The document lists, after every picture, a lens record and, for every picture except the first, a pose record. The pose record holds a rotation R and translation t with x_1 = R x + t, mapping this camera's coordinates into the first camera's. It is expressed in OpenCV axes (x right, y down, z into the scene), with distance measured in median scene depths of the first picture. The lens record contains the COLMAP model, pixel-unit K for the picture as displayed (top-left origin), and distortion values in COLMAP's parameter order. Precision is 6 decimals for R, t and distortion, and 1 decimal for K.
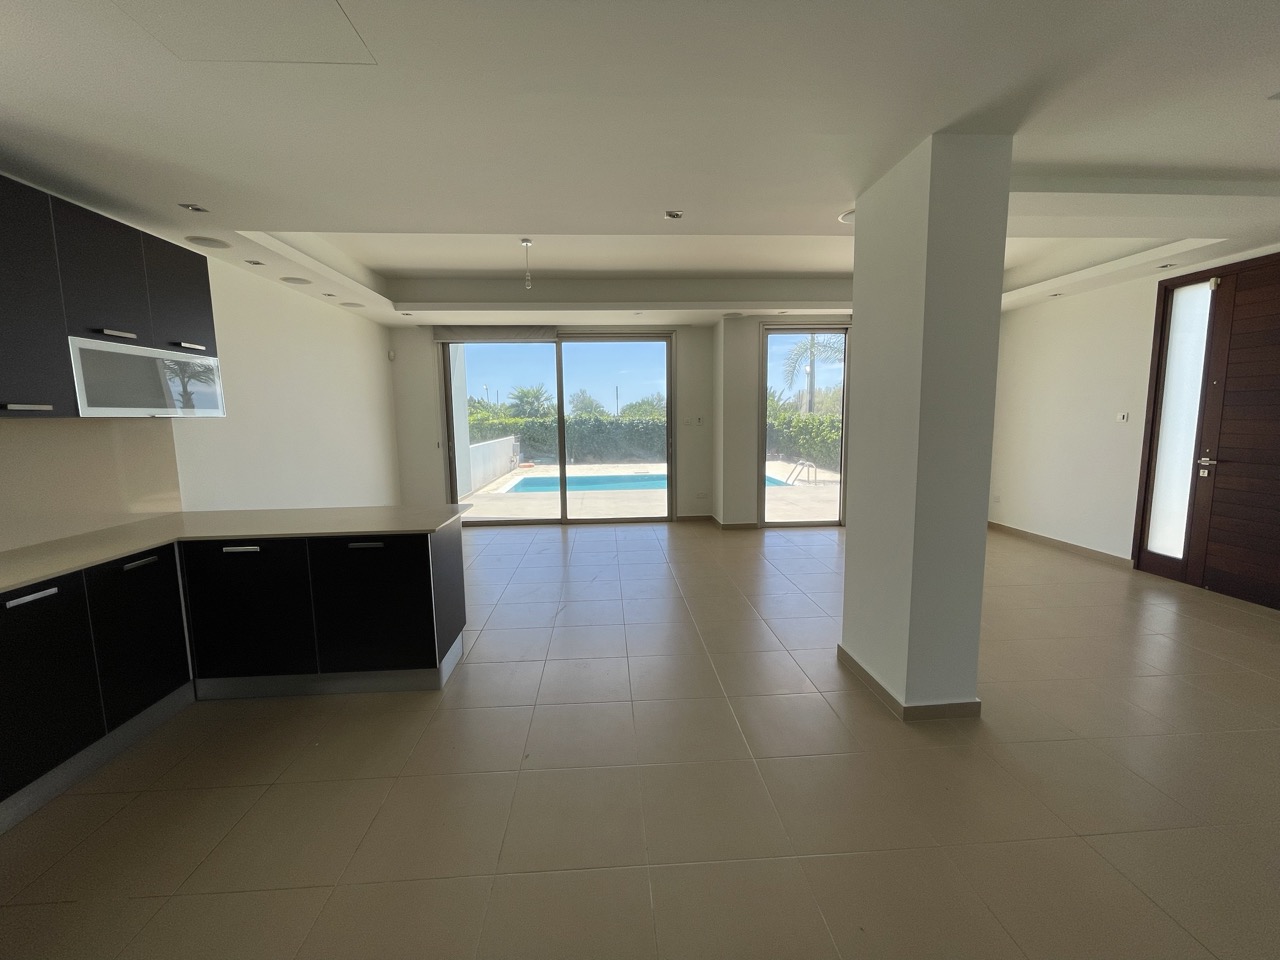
lens RADIAL K [[519.0, 0, 637.2], [0, 519.0, 474.8], [0, 0, 1]] dist [-0.003502, 0.000735]
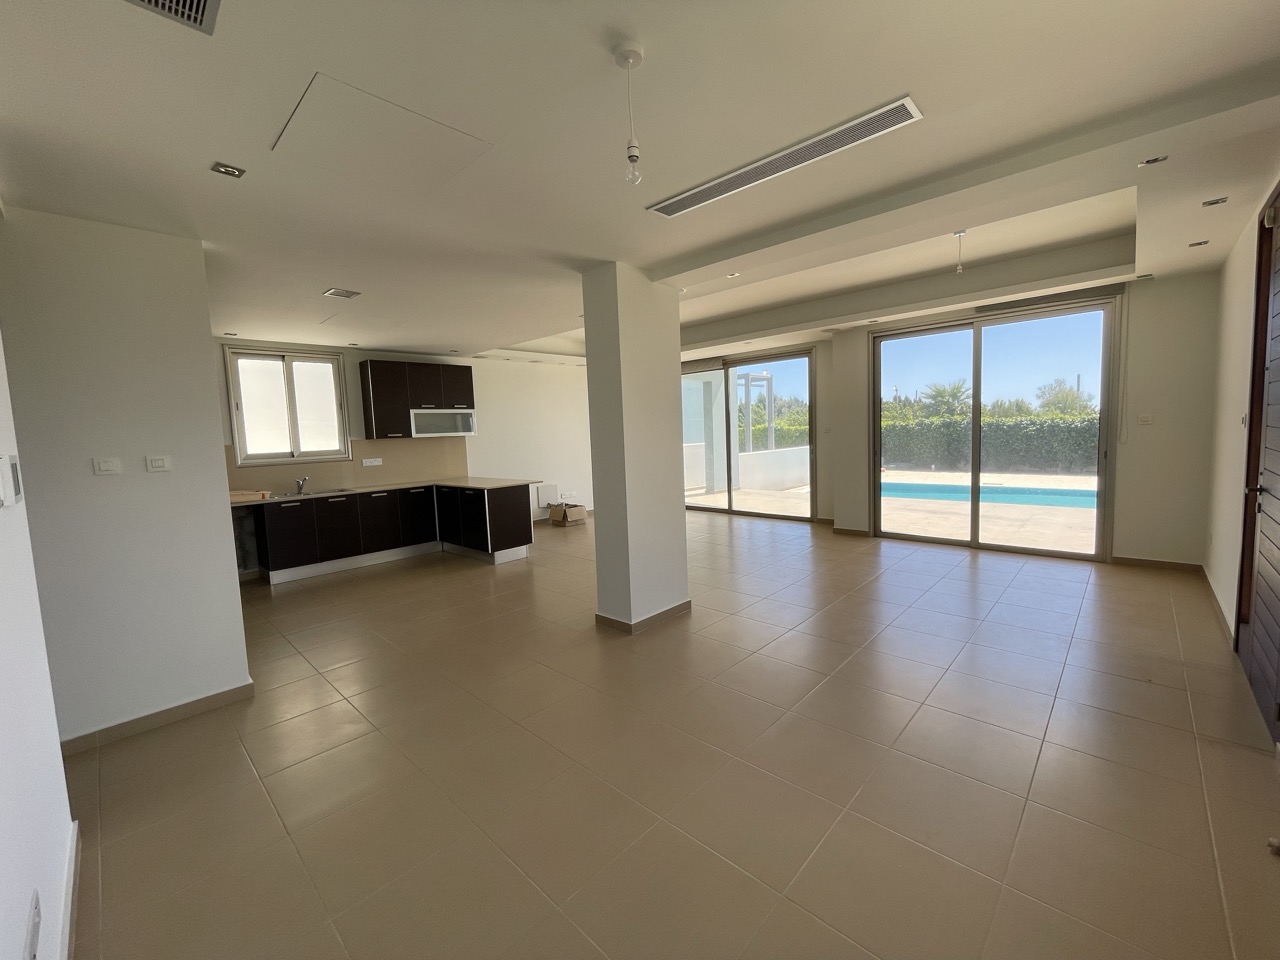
lens RADIAL K [[519.0, 0, 637.2], [0, 519.0, 474.8], [0, 0, 1]] dist [-0.003502, 0.000735]
pose [[0.678169, 0.050493, -0.733170, 0.205547], [-0.053511, 0.998381, 0.019261, -0.003254], [0.732956, 0.026170, 0.679773, -0.002275]]
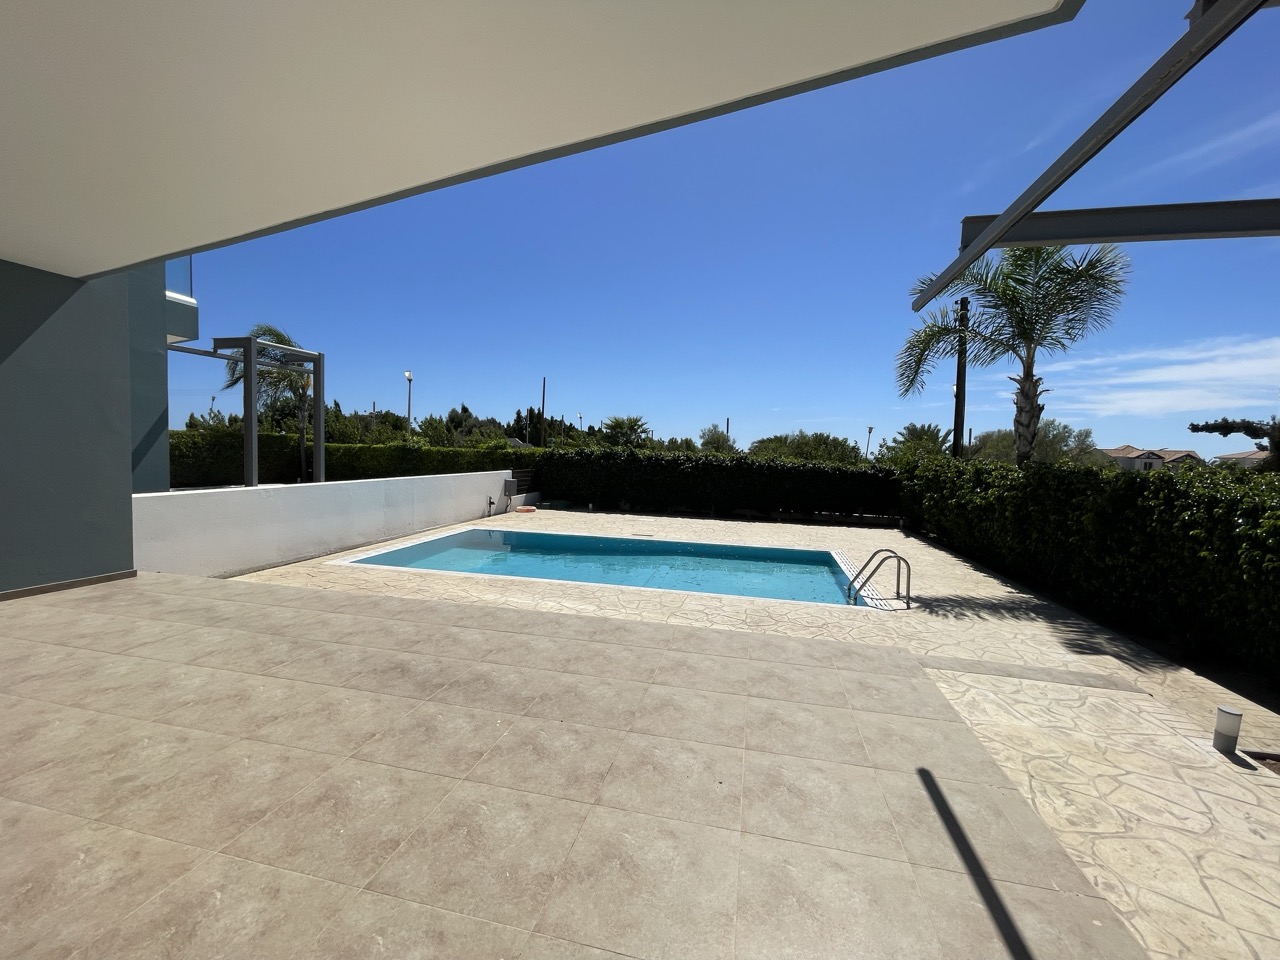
lens RADIAL K [[519.0, 0, 637.2], [0, 519.0, 474.8], [0, 0, 1]] dist [-0.003502, 0.000735]
pose [[0.956596, 0.051435, -0.286843, 0.162006], [-0.070997, 0.995777, -0.058211, -0.036354], [0.282637, 0.076049, 0.956207, 0.322952]]
